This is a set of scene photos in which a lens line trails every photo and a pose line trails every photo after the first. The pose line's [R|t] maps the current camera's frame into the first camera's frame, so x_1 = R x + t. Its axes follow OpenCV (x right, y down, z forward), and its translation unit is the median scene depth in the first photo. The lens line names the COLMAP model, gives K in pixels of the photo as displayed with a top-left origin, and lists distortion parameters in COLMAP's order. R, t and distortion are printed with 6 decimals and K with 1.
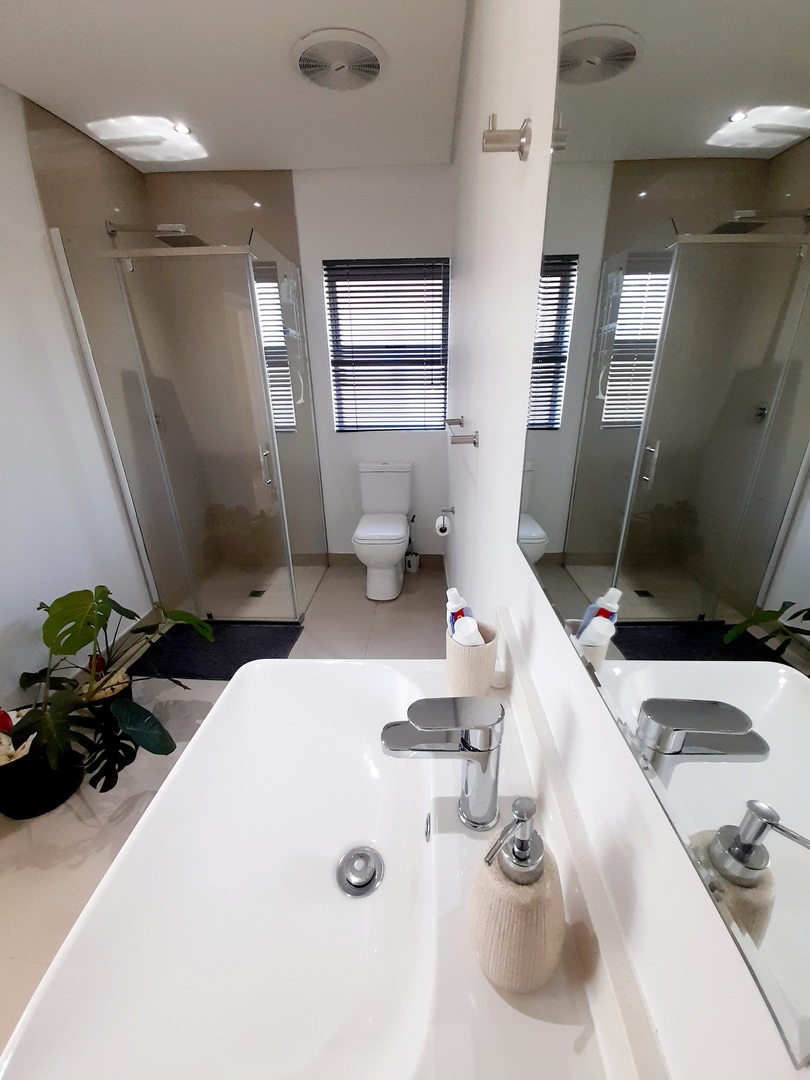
lens RADIAL K [[421.7, 0, 412.2], [0, 421.7, 553.0], [0, 0, 1]] dist [0.007983, -0.008643]
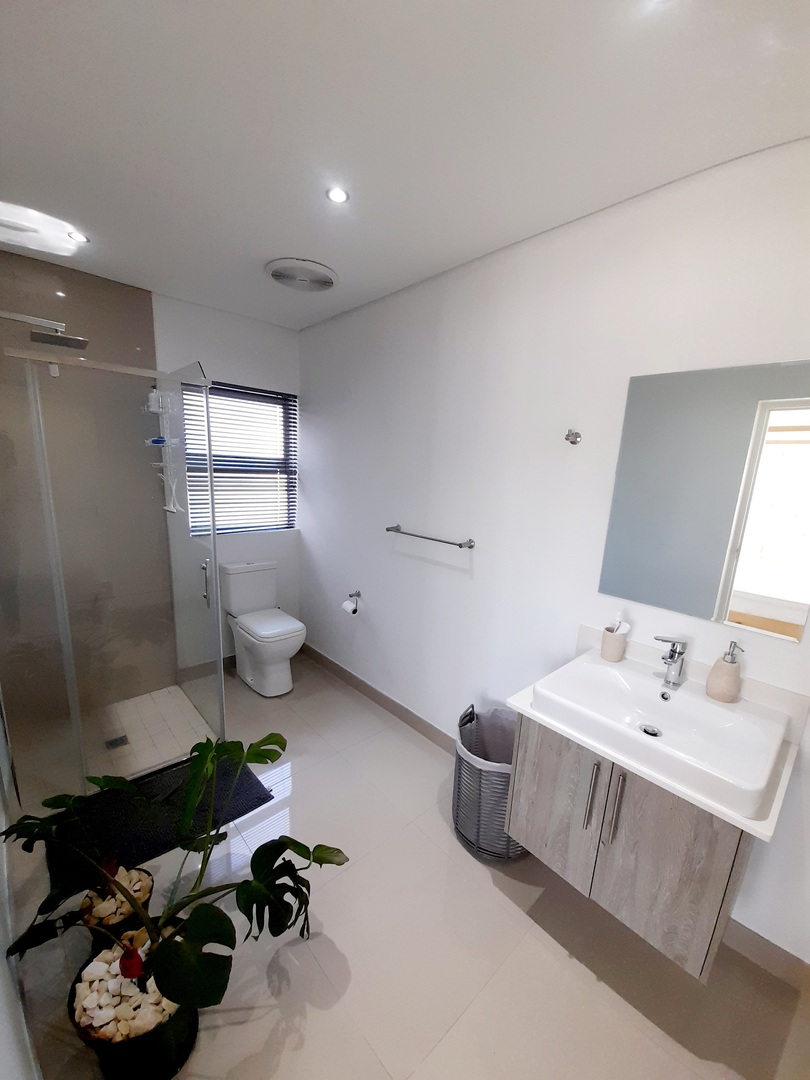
lens RADIAL K [[421.7, 0, 412.2], [0, 421.7, 553.0], [0, 0, 1]] dist [0.007983, -0.008643]
pose [[0.709864, -0.097946, 0.697496, -0.640652], [0.217698, 0.972306, -0.085022, -0.078726], [-0.669852, 0.212198, 0.711527, -0.006950]]
